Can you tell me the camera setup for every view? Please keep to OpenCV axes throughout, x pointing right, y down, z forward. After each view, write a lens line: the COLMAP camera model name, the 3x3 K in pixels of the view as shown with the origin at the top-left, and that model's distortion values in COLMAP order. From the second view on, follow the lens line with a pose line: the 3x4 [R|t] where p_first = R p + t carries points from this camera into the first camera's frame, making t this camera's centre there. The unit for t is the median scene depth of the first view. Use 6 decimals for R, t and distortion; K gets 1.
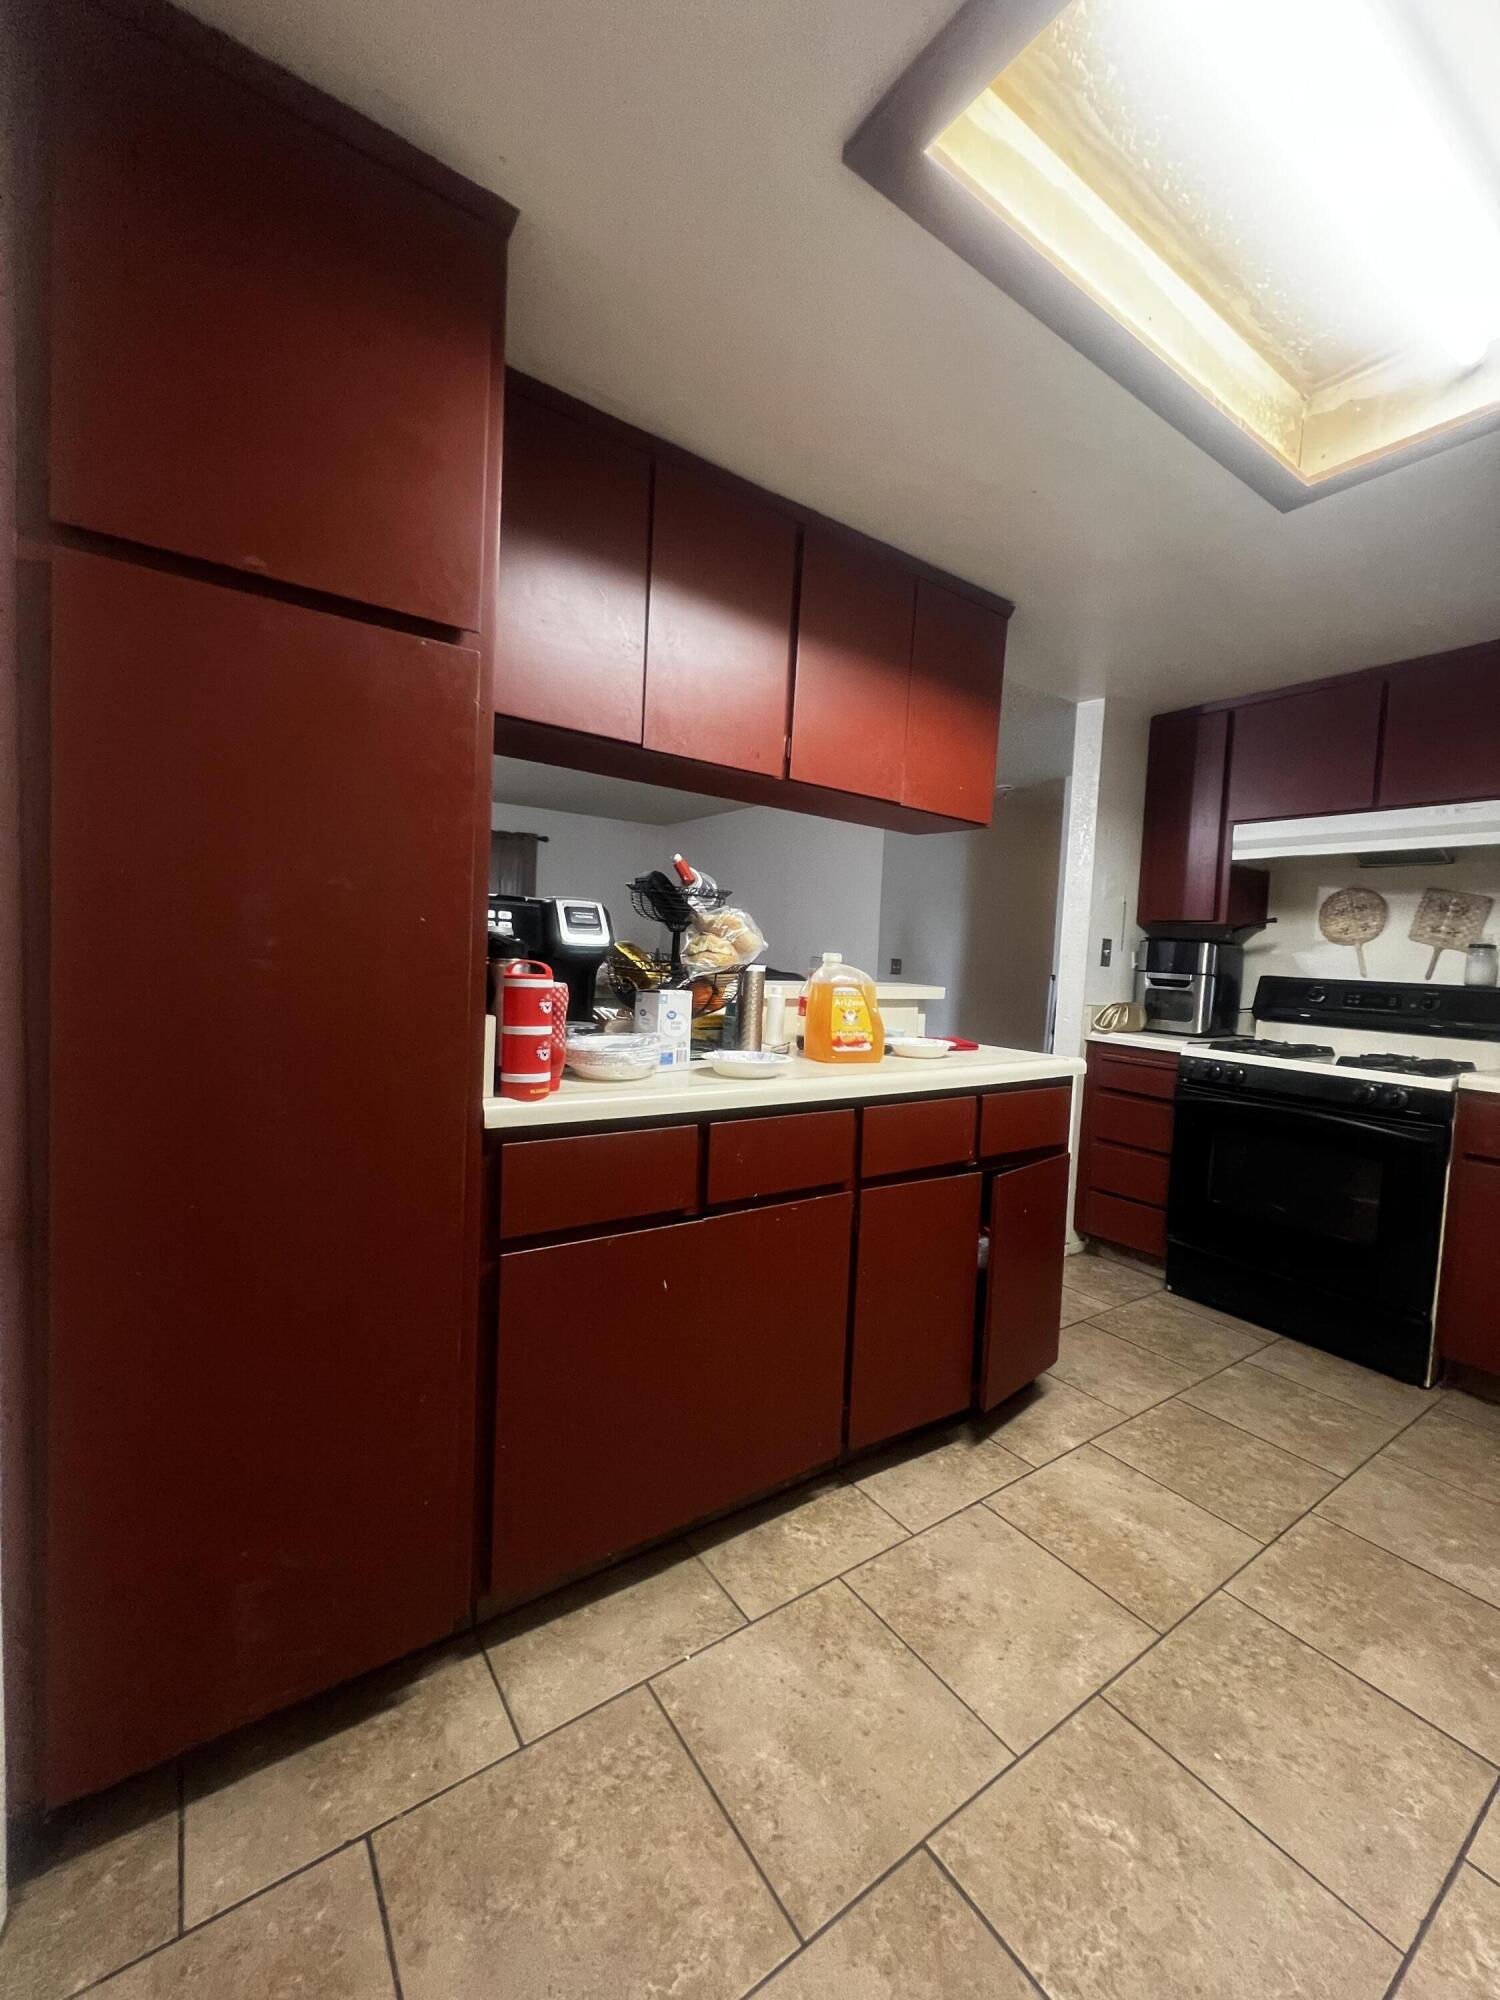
lens RADIAL K [[802.5, 0, 748.4], [0, 802.5, 996.9], [0, 0, 1]] dist [0.000191, 0.000023]
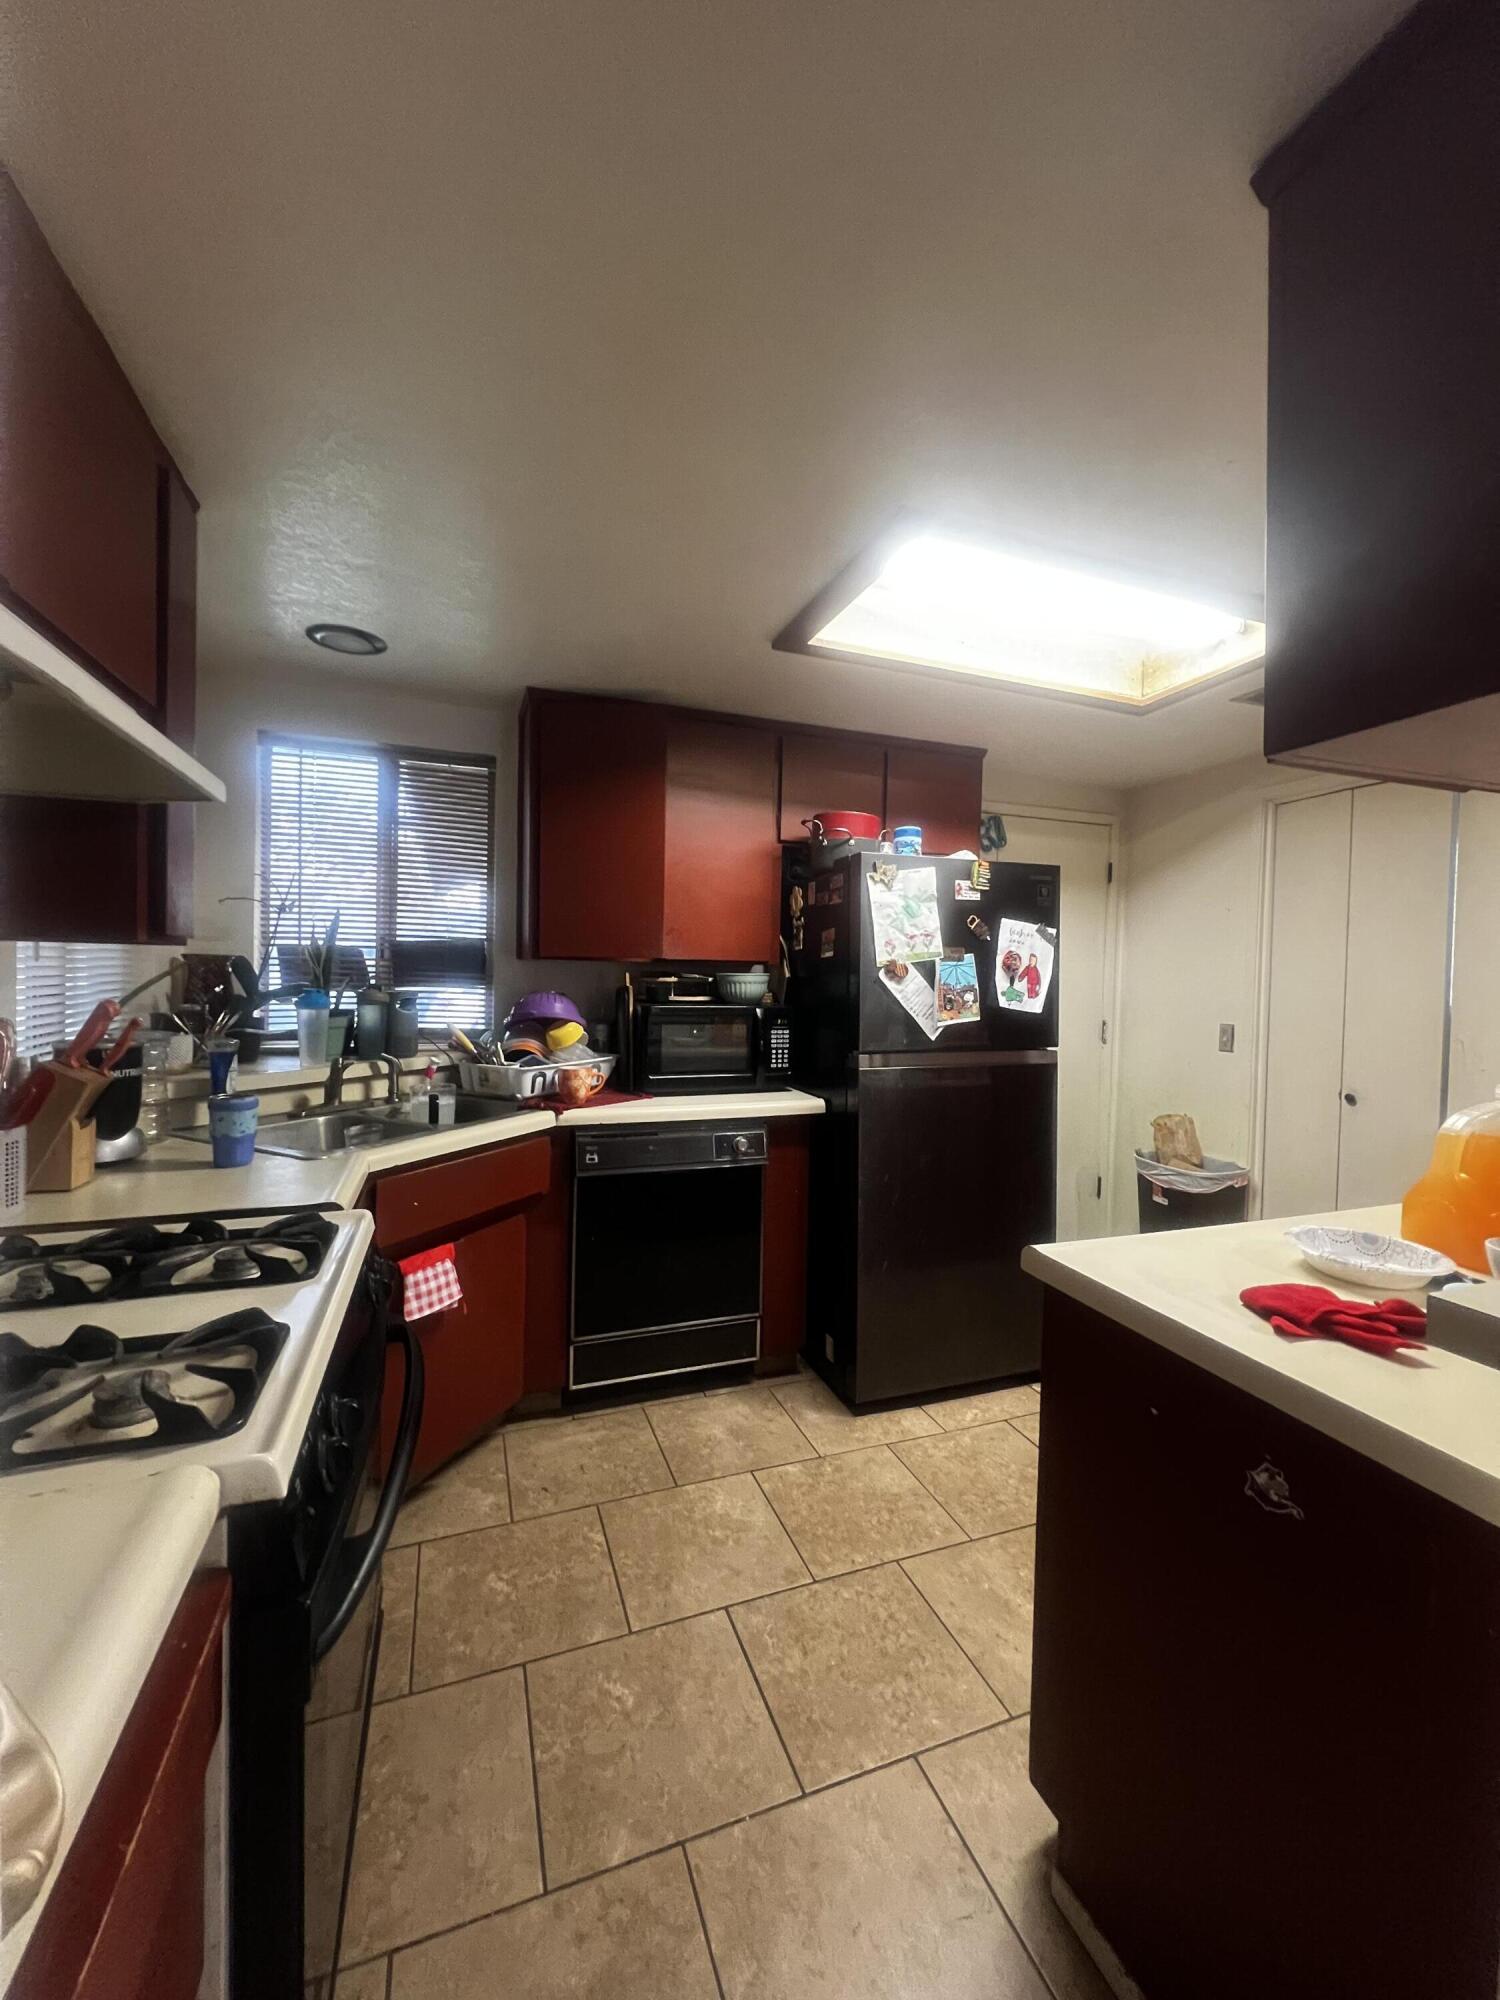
lens RADIAL K [[802.5, 0, 757.4], [0, 802.5, 997.7], [0, 0, 1]] dist [0.000191, 0.000023]
pose [[-0.967927, -0.064386, 0.242839, 0.569187], [-0.043317, 0.994896, 0.091131, -0.154296], [-0.247467, 0.077689, -0.965777, 1.890946]]
